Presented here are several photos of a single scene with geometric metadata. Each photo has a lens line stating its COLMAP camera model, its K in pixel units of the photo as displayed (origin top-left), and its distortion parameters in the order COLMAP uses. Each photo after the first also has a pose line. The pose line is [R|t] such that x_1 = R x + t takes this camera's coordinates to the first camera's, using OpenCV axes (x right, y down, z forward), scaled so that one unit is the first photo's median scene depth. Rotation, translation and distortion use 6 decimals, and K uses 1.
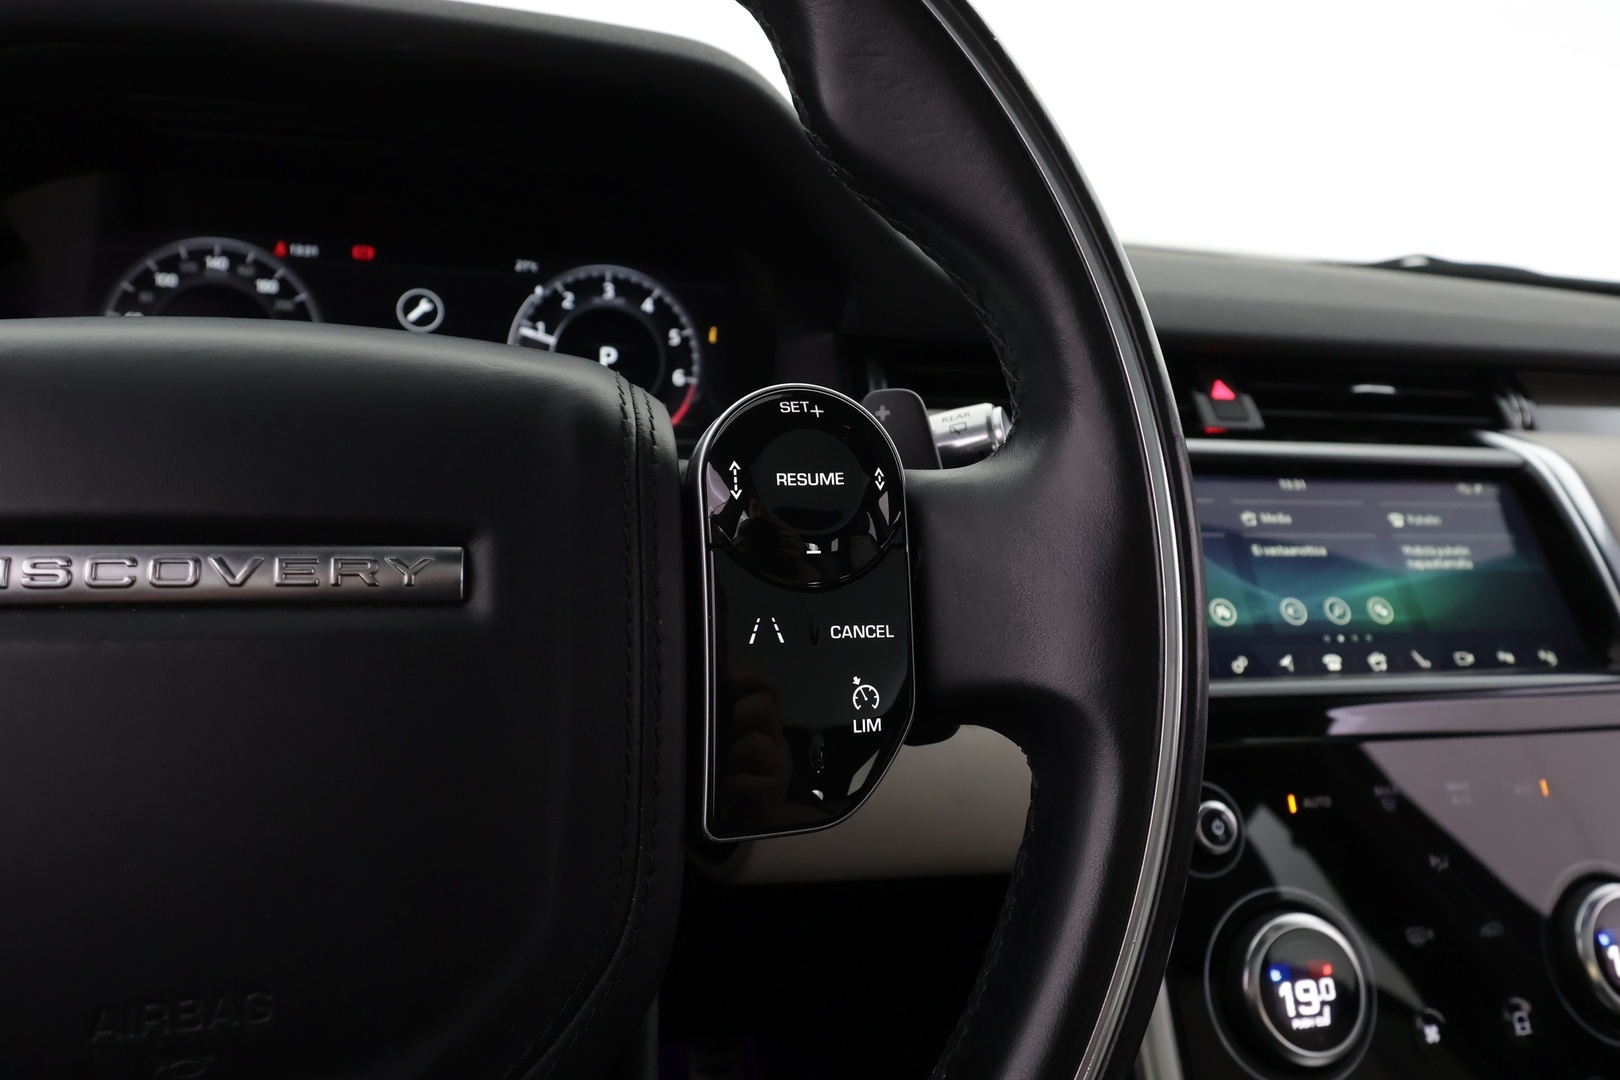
lens RADIAL K [[1073.2, 0, 807.5], [0, 1073.2, 543.9], [0, 0, 1]] dist [0.003370, 0.001271]
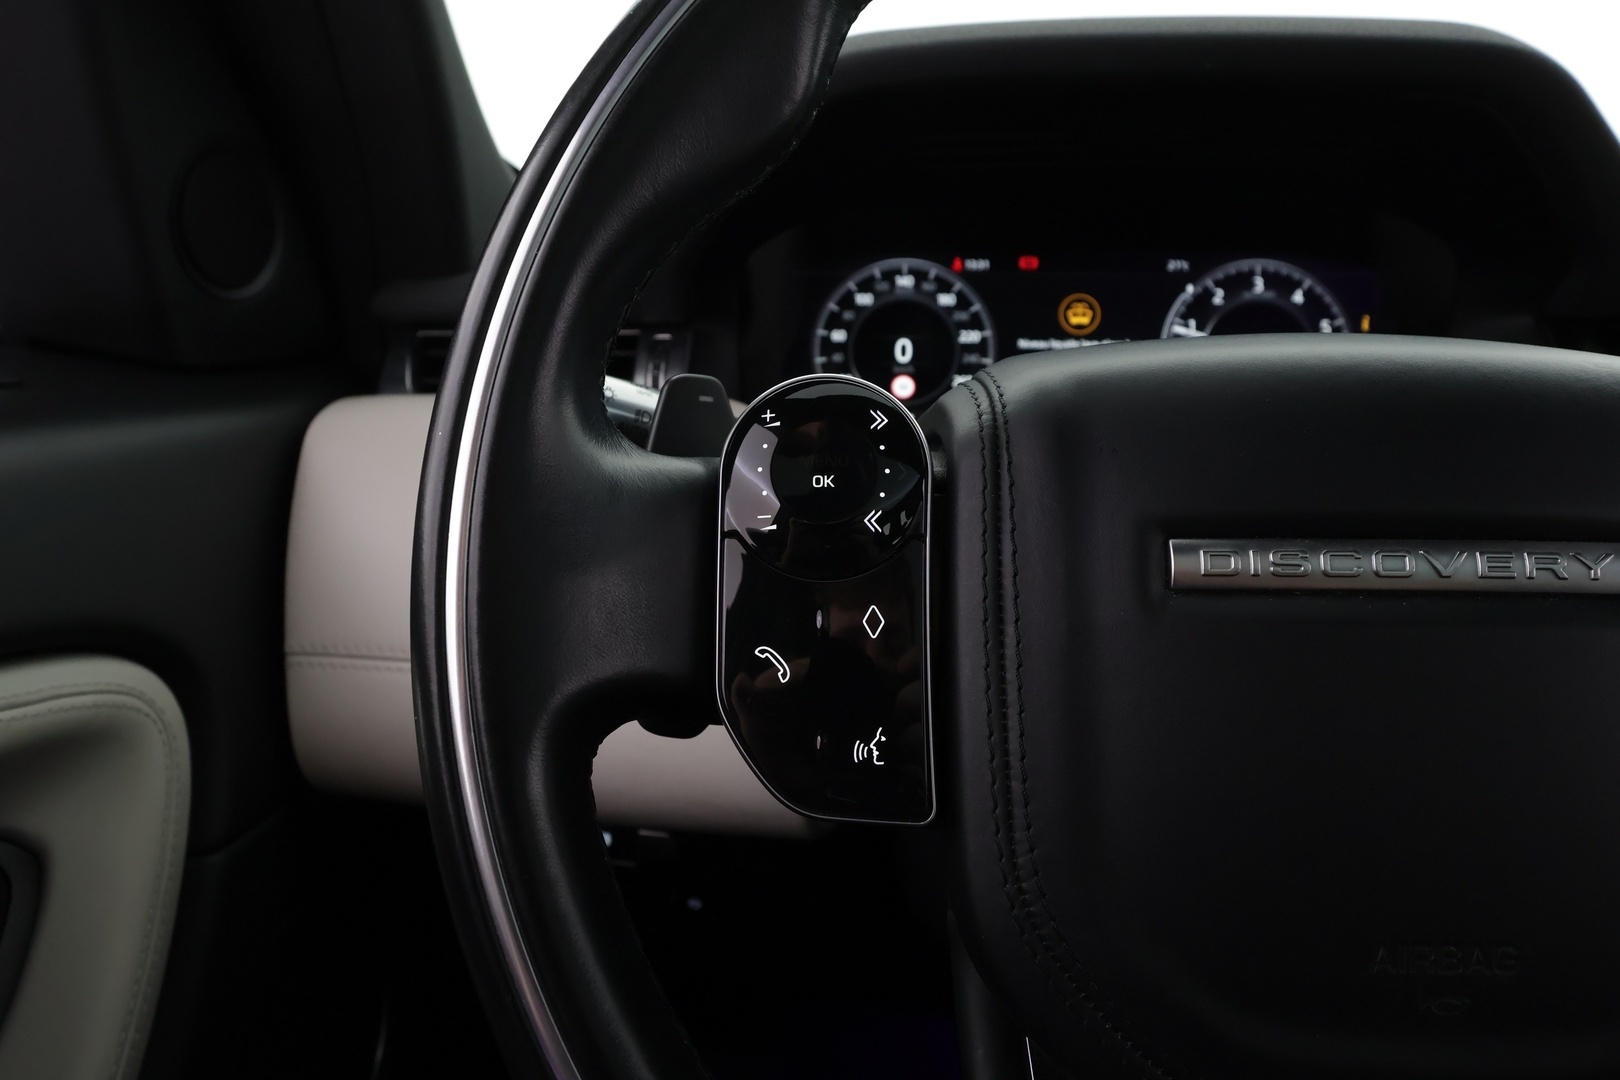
lens RADIAL K [[1077.3, 0, 810.0], [0, 1077.3, 540.0], [0, 0, 1]] dist [0.004408, 0.000121]
pose [[0.959237, 0.007531, -0.282501, -0.307307], [-0.005774, 0.999958, 0.007053, -0.001246], [0.282542, -0.005134, 0.959241, -0.091110]]
